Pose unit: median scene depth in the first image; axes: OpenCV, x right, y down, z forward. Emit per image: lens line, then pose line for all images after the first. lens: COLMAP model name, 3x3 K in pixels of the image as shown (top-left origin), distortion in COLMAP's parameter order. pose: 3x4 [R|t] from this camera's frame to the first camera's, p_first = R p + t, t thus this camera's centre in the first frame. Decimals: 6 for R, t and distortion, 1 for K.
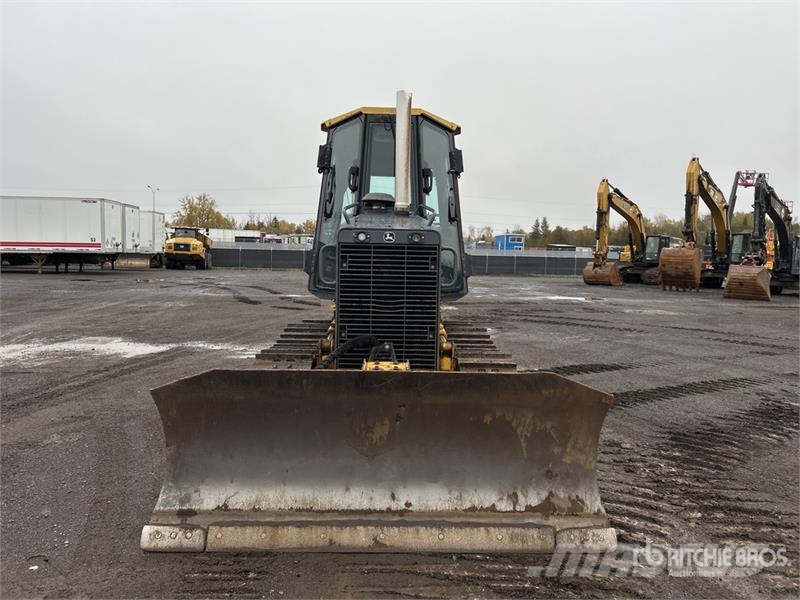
lens RADIAL K [[602.0, 0, 401.8], [0, 602.0, 299.4], [0, 0, 1]] dist [0.041270, -0.041994]
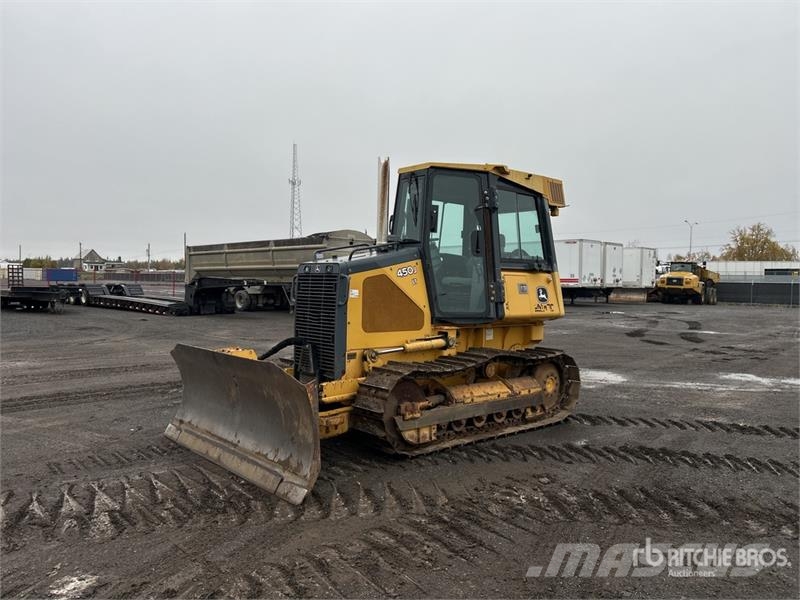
lens RADIAL K [[602.0, 0, 401.5], [0, 602.0, 305.5], [0, 0, 1]] dist [0.041270, -0.041994]
pose [[0.643031, 0.020513, -0.765565, 0.149163], [-0.057464, 0.998116, -0.021523, 0.000092], [0.763681, 0.057832, 0.642998, 0.030914]]
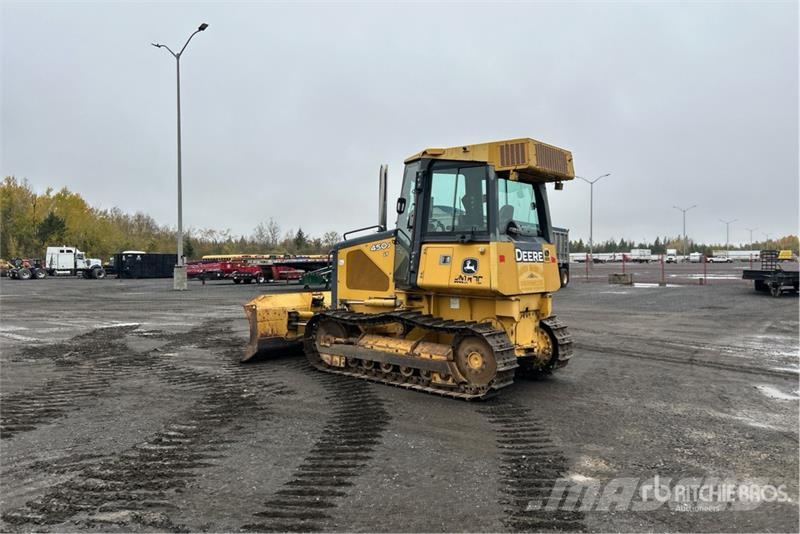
lens RADIAL K [[601.8, 0, 415.4], [0, 601.8, 275.6], [0, 0, 1]] dist [0.034419, -0.028991]
pose [[-0.637486, -0.002273, -0.770458, 0.190828], [-0.078452, 0.994990, 0.061976, -0.019410], [0.766457, 0.099953, -0.634471, 0.324216]]
